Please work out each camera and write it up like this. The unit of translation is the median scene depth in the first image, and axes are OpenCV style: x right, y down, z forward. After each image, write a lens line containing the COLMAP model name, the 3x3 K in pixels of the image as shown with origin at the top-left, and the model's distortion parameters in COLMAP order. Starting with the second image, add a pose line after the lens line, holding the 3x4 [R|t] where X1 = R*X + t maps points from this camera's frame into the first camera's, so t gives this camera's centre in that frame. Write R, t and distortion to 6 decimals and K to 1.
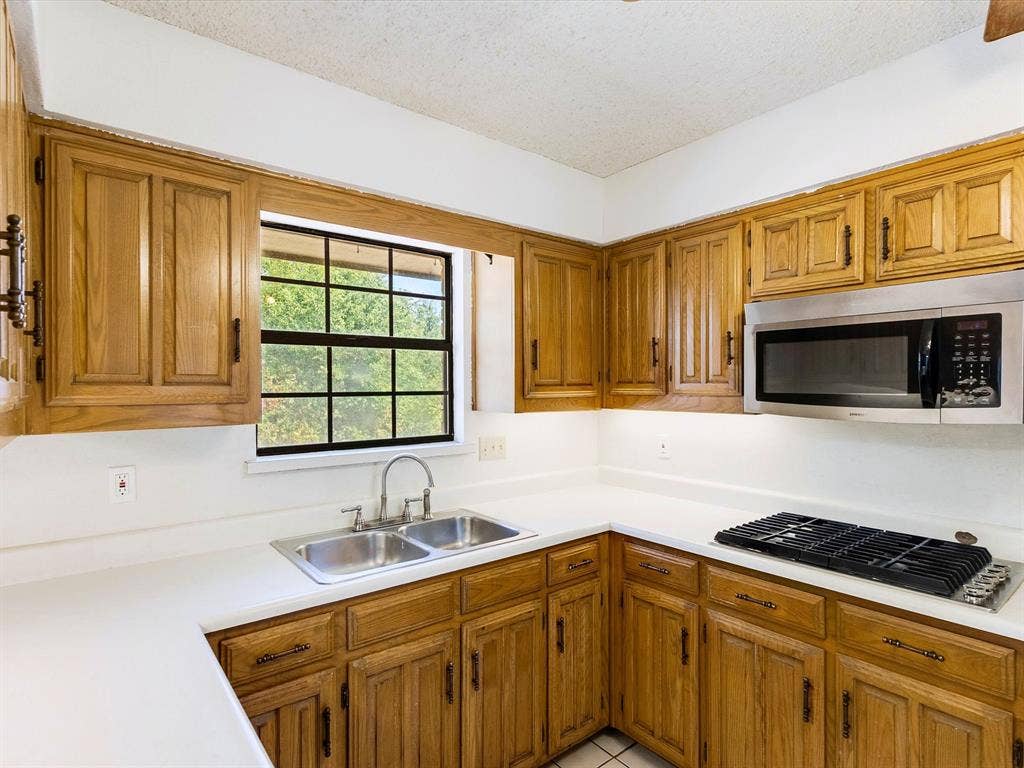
lens RADIAL K [[541.4, 0, 506.5], [0, 541.4, 386.3], [0, 0, 1]] dist [0.000961, -0.000892]
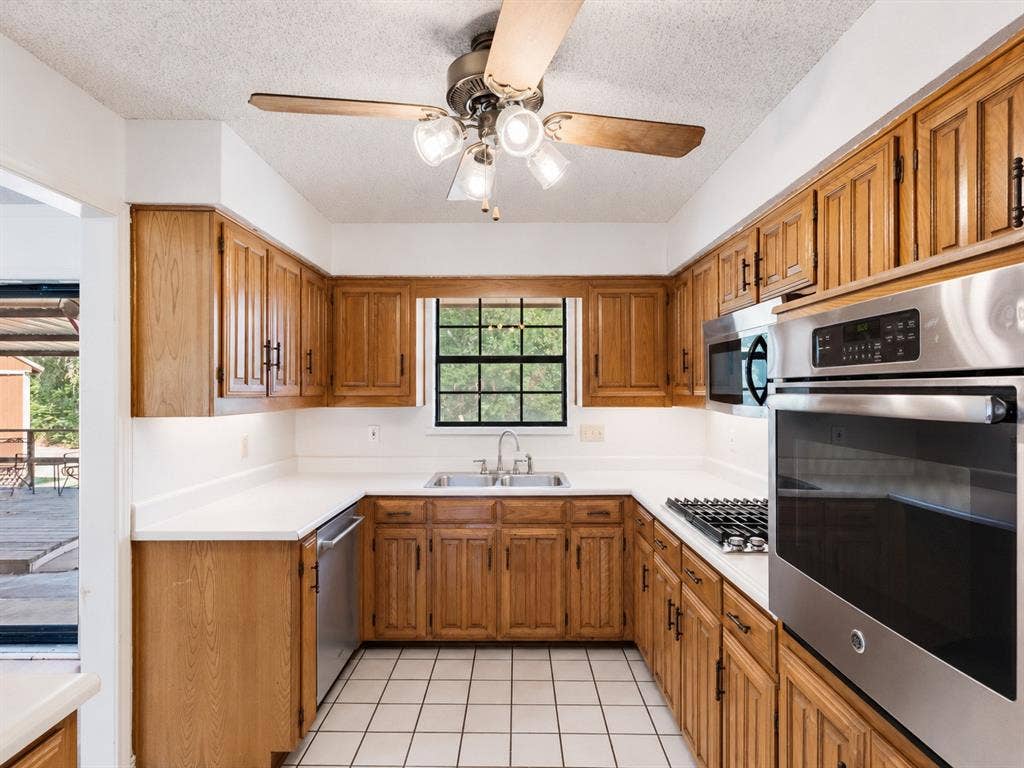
lens RADIAL K [[541.4, 0, 506.5], [0, 541.4, 386.3], [0, 0, 1]] dist [0.000961, -0.000892]
pose [[0.773331, 0.000596, -0.634002, 0.793700], [0.000216, 0.999999, 0.001204, -0.006023], [0.634002, -0.001068, 0.773331, -0.236026]]
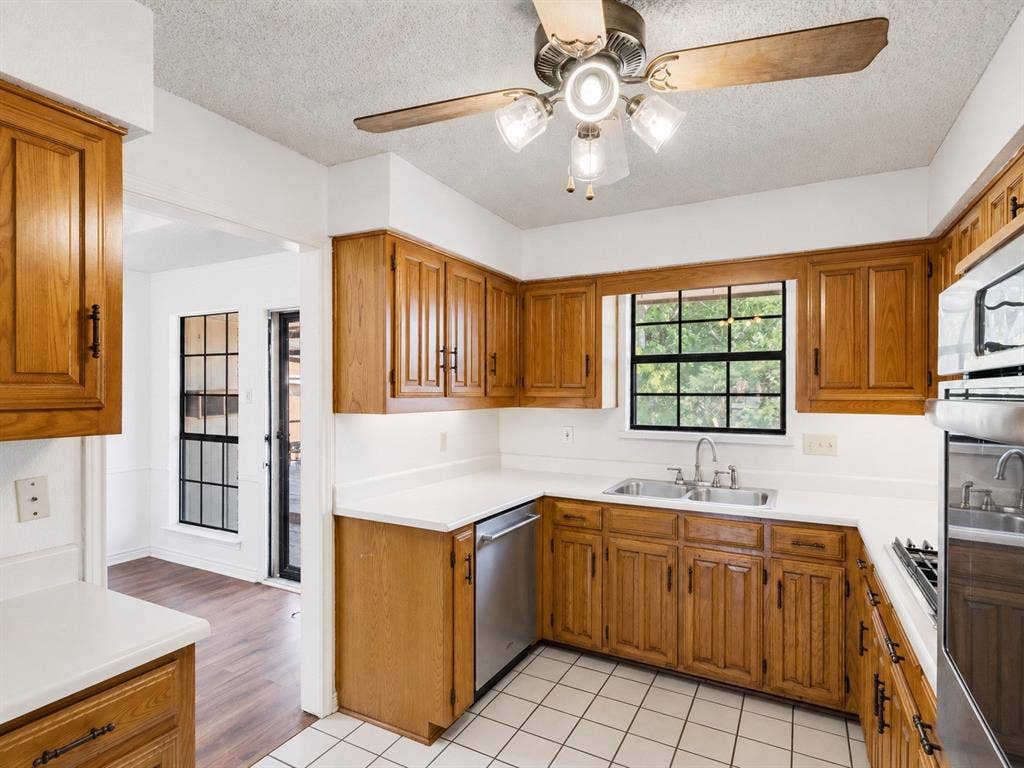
lens RADIAL K [[533.6, 0, 502.8], [0, 533.6, 391.3], [0, 0, 1]] dist [0.001173, -0.000295]
pose [[0.383831, 0.007153, -0.923376, 0.866092], [0.000702, 0.999967, 0.008038, -0.005870], [0.923403, -0.003733, 0.383813, -0.029145]]
